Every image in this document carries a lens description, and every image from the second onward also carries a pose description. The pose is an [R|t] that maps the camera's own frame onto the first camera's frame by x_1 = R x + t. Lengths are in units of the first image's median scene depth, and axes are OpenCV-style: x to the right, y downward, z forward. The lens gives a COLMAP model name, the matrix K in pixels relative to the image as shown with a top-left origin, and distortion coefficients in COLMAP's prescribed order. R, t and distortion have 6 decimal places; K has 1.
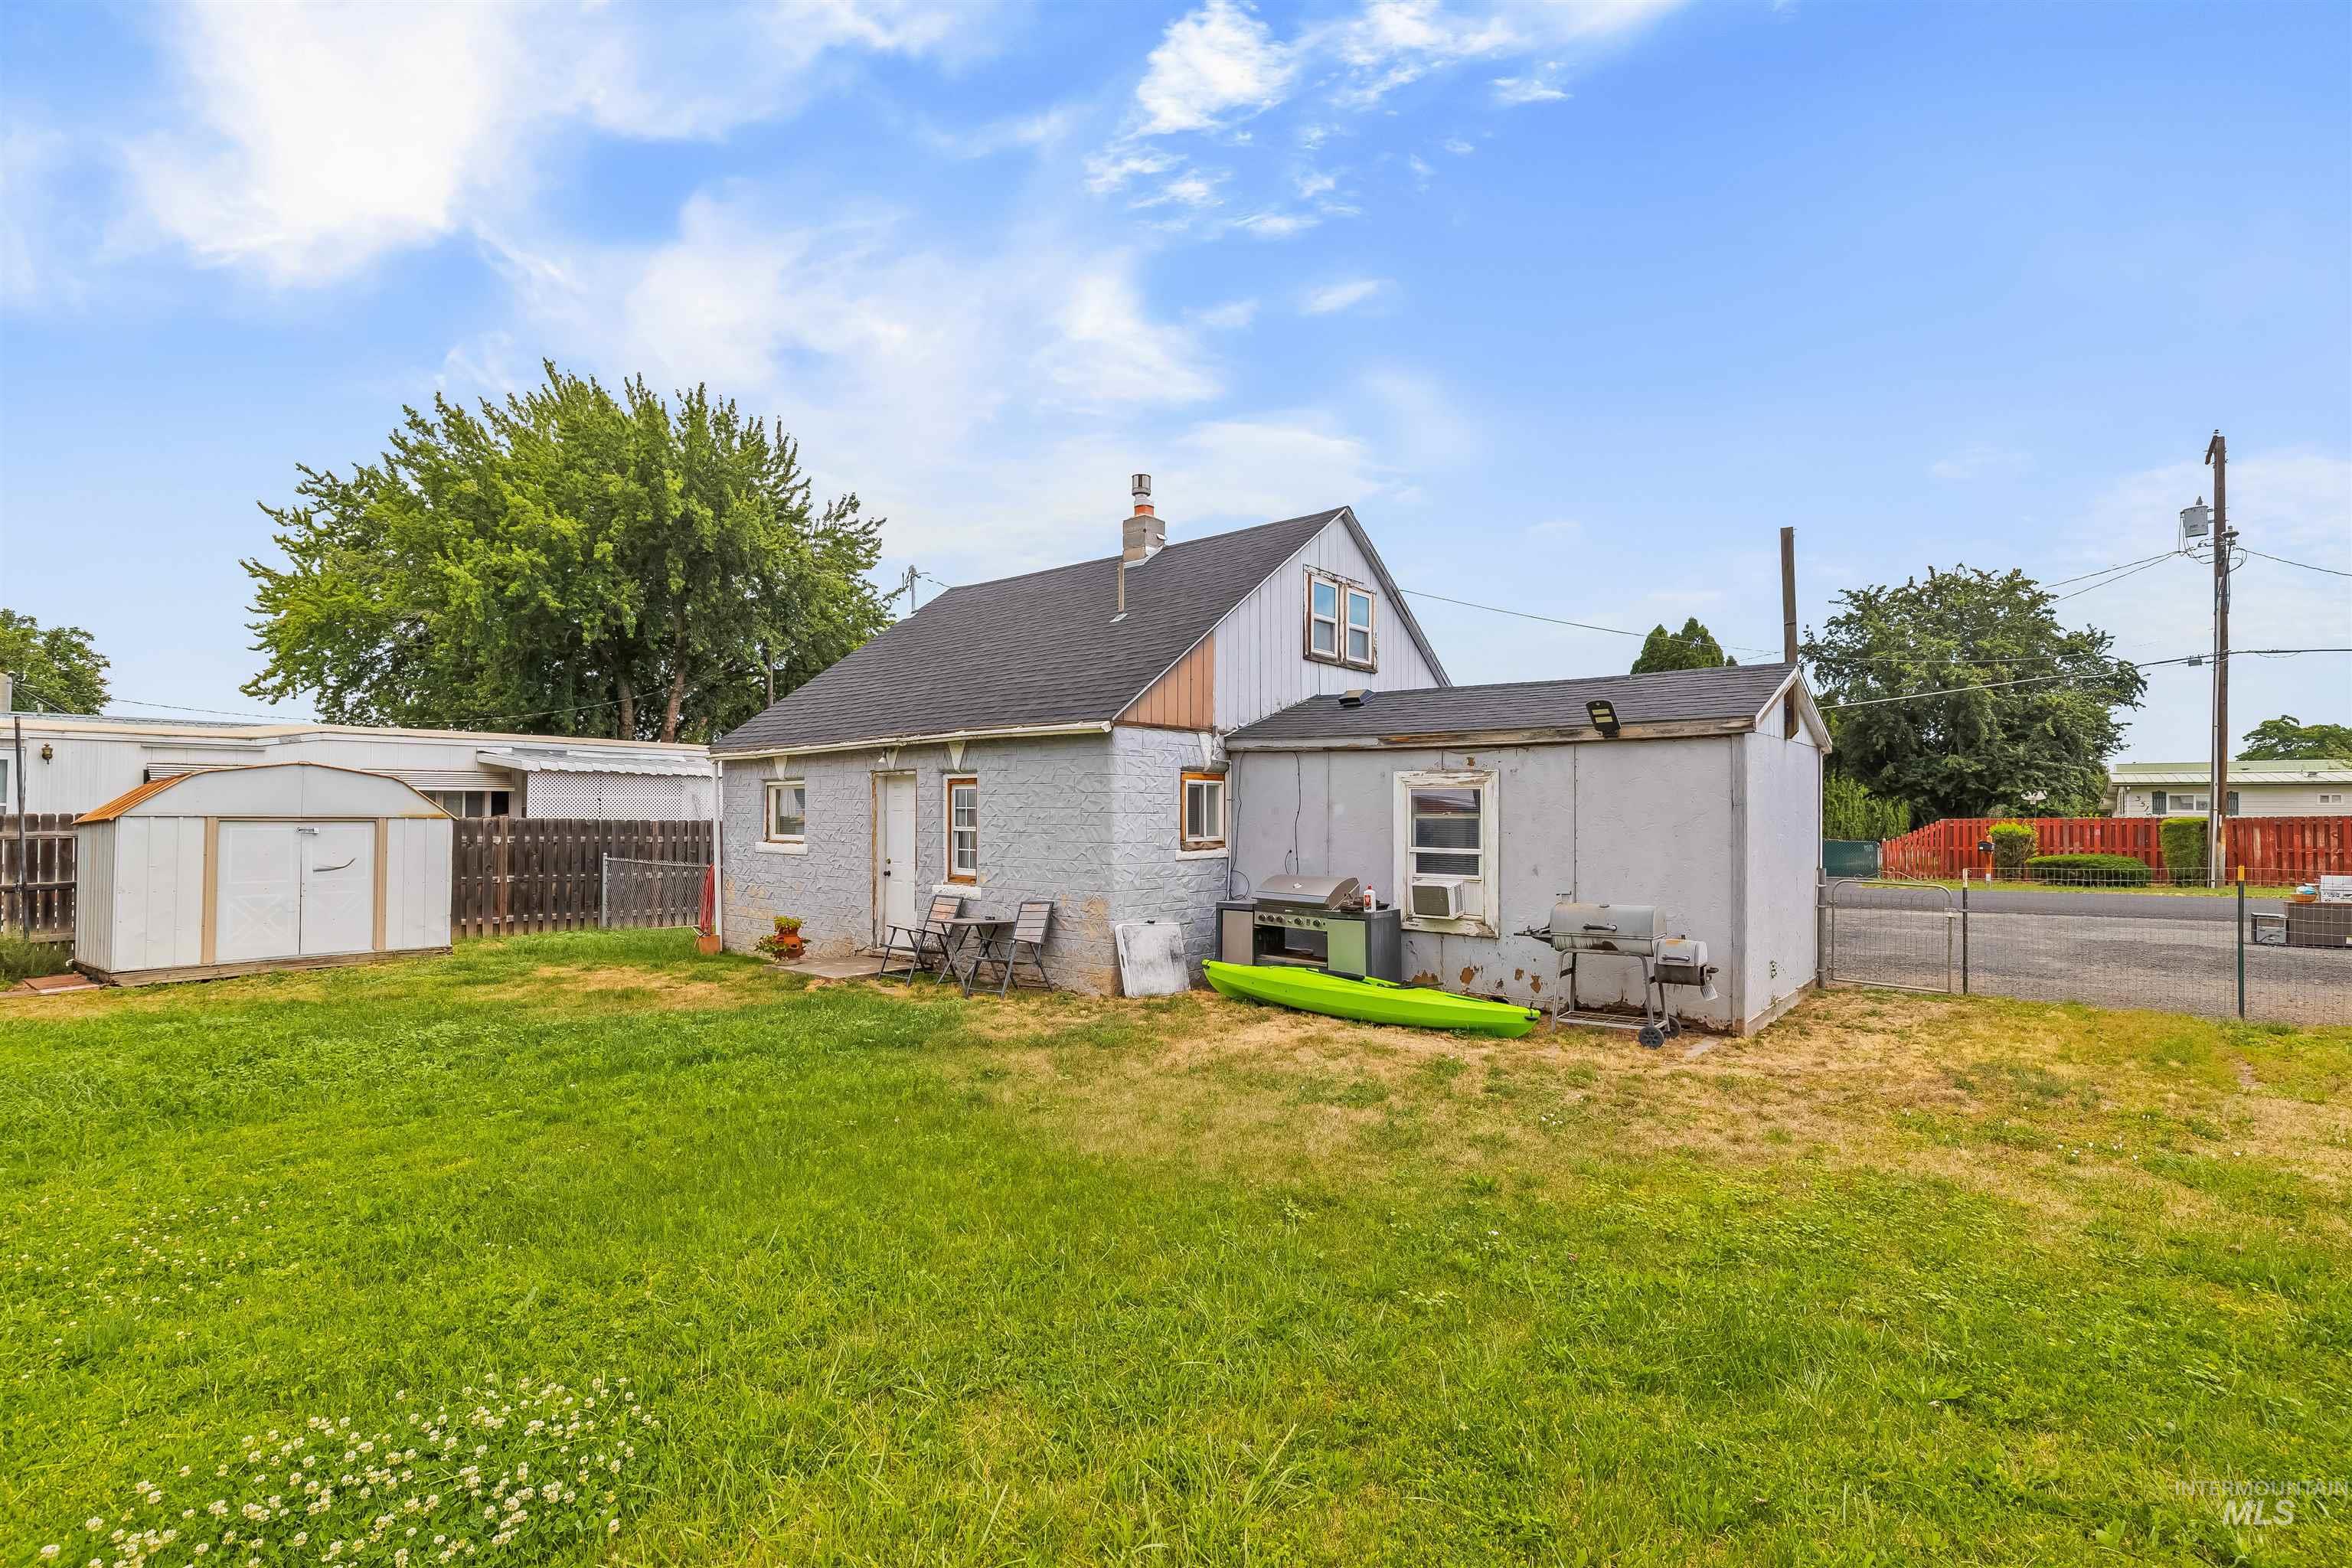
lens RADIAL K [[1060.0, 0, 1185.8], [0, 1060.0, 800.4], [0, 0, 1]] dist [-0.004482, 0.001600]
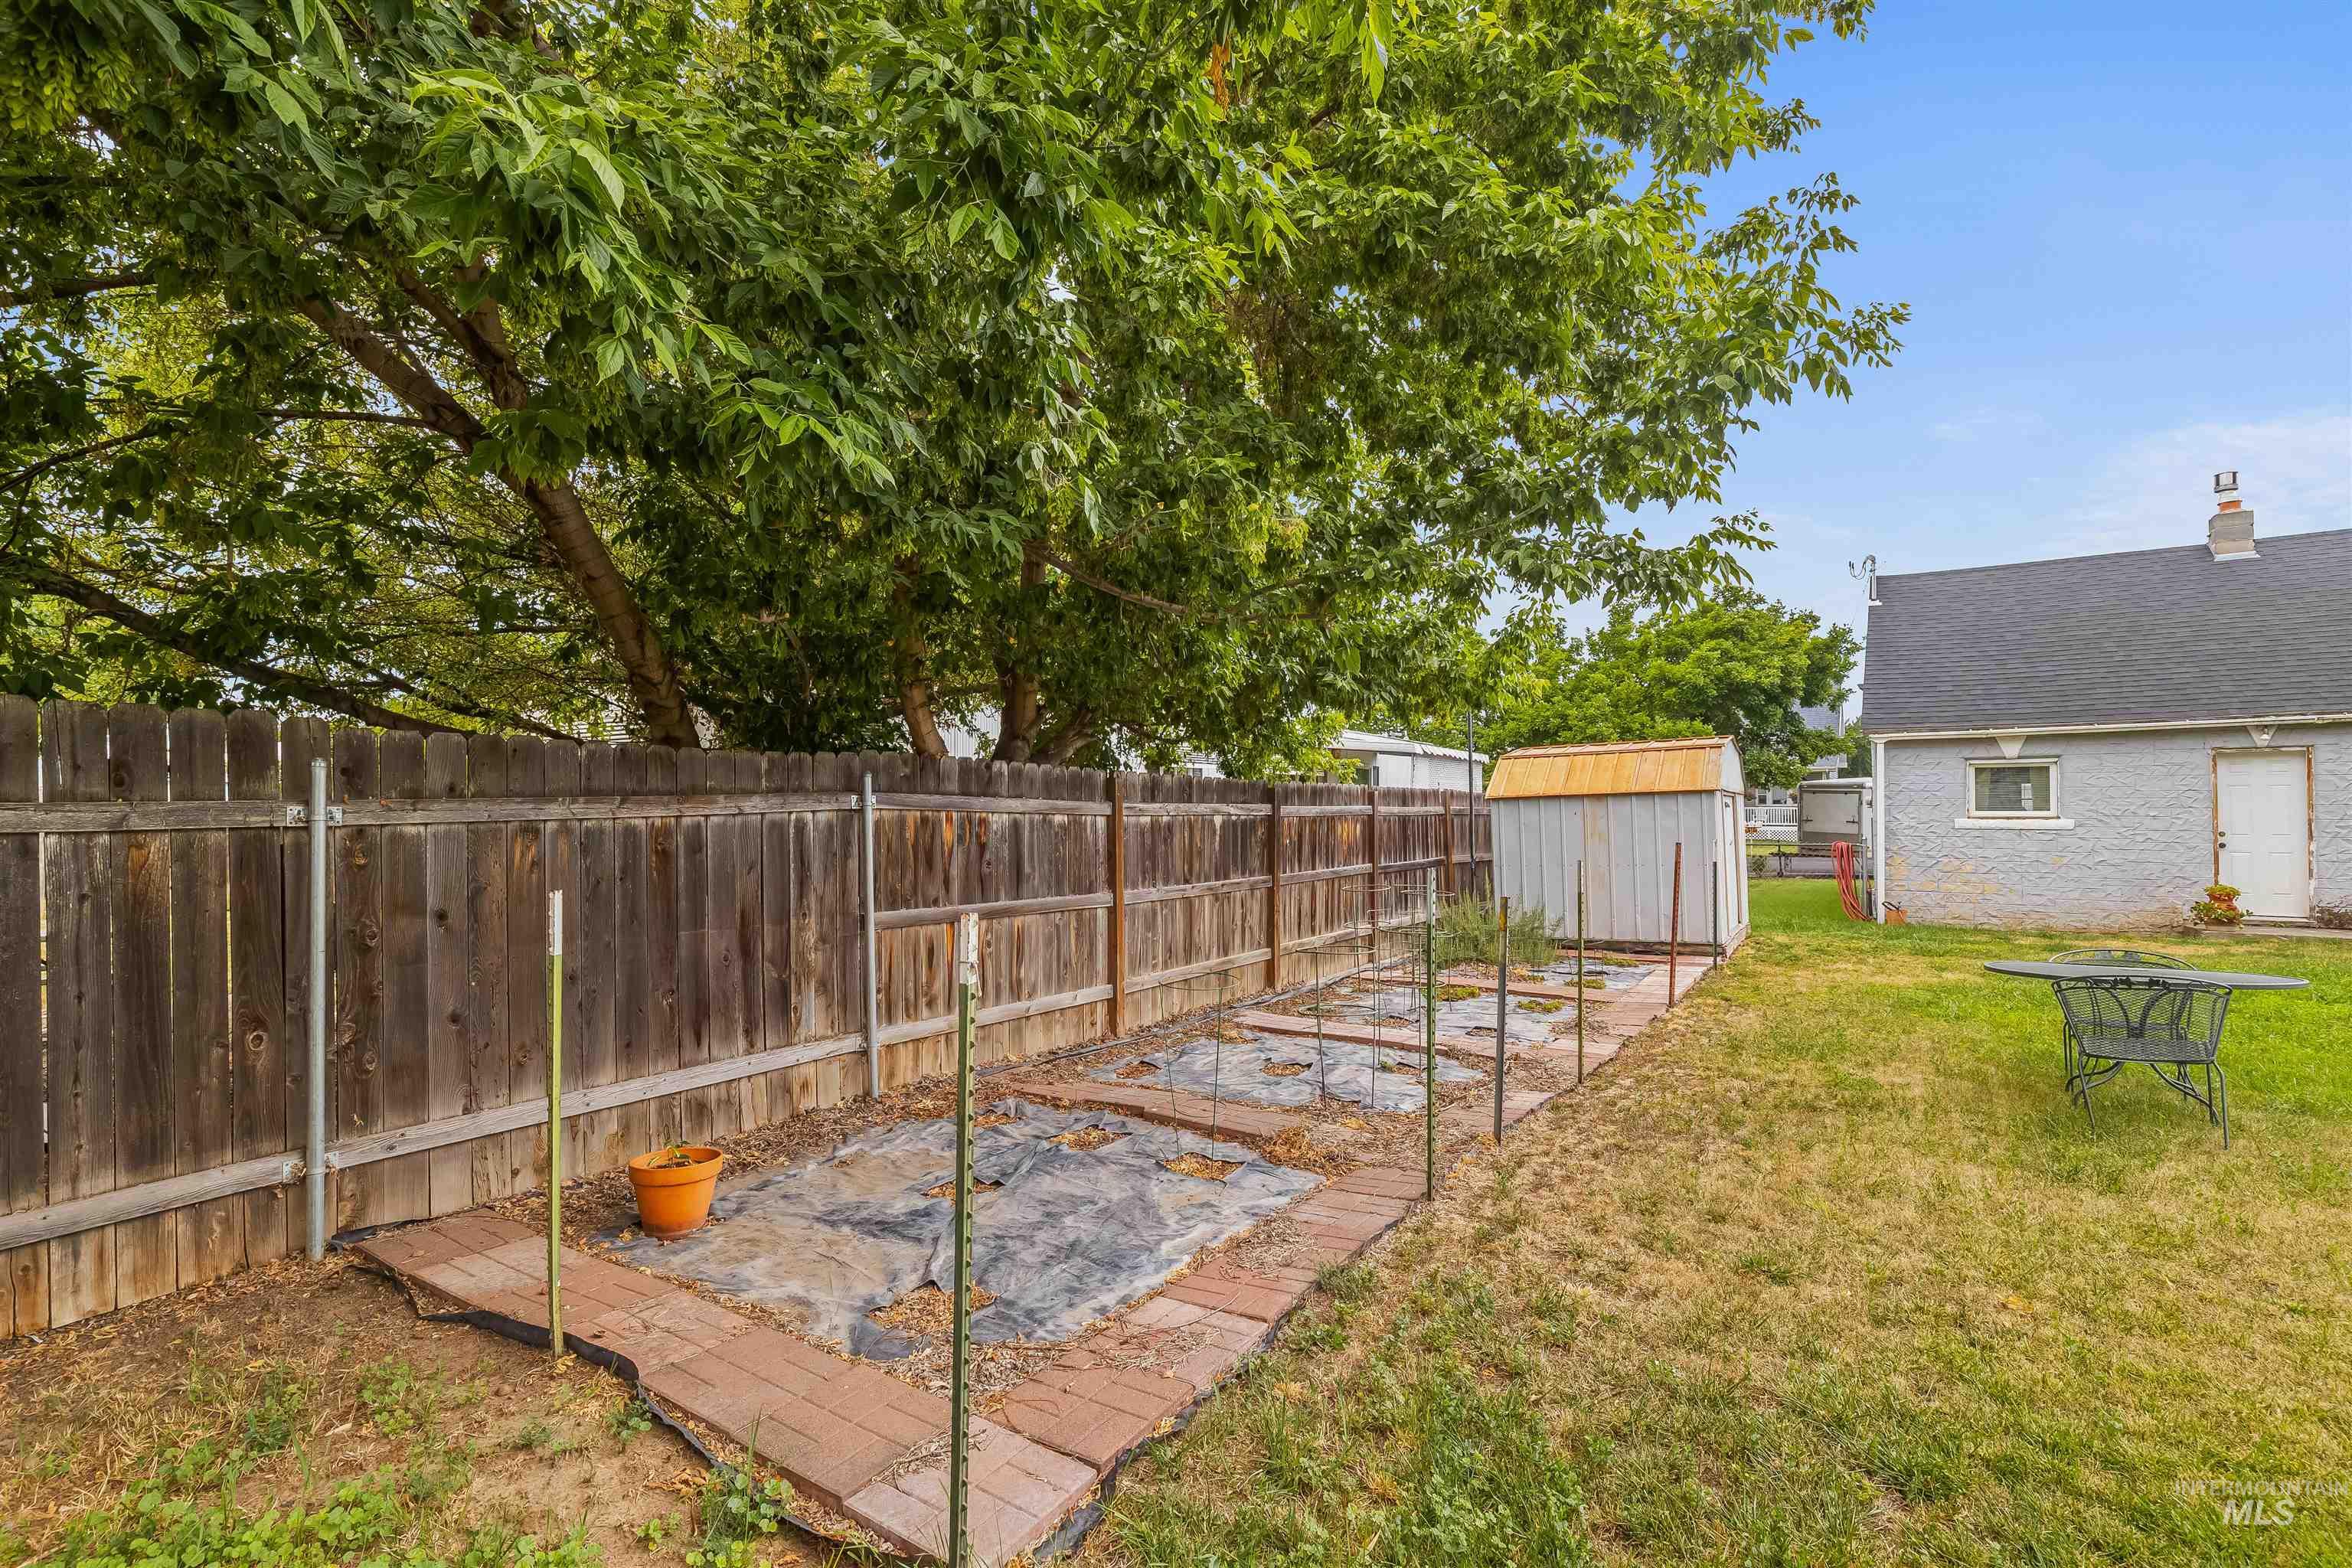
lens RADIAL K [[1060.0, 0, 1187.8], [0, 1060.0, 795.8], [0, 0, 1]] dist [-0.004482, 0.001600]
pose [[0.996211, -0.001840, 0.086955, -1.531634], [0.001923, 0.999998, -0.000876, 0.020374], [-0.086953, 0.001039, 0.996212, 0.045002]]
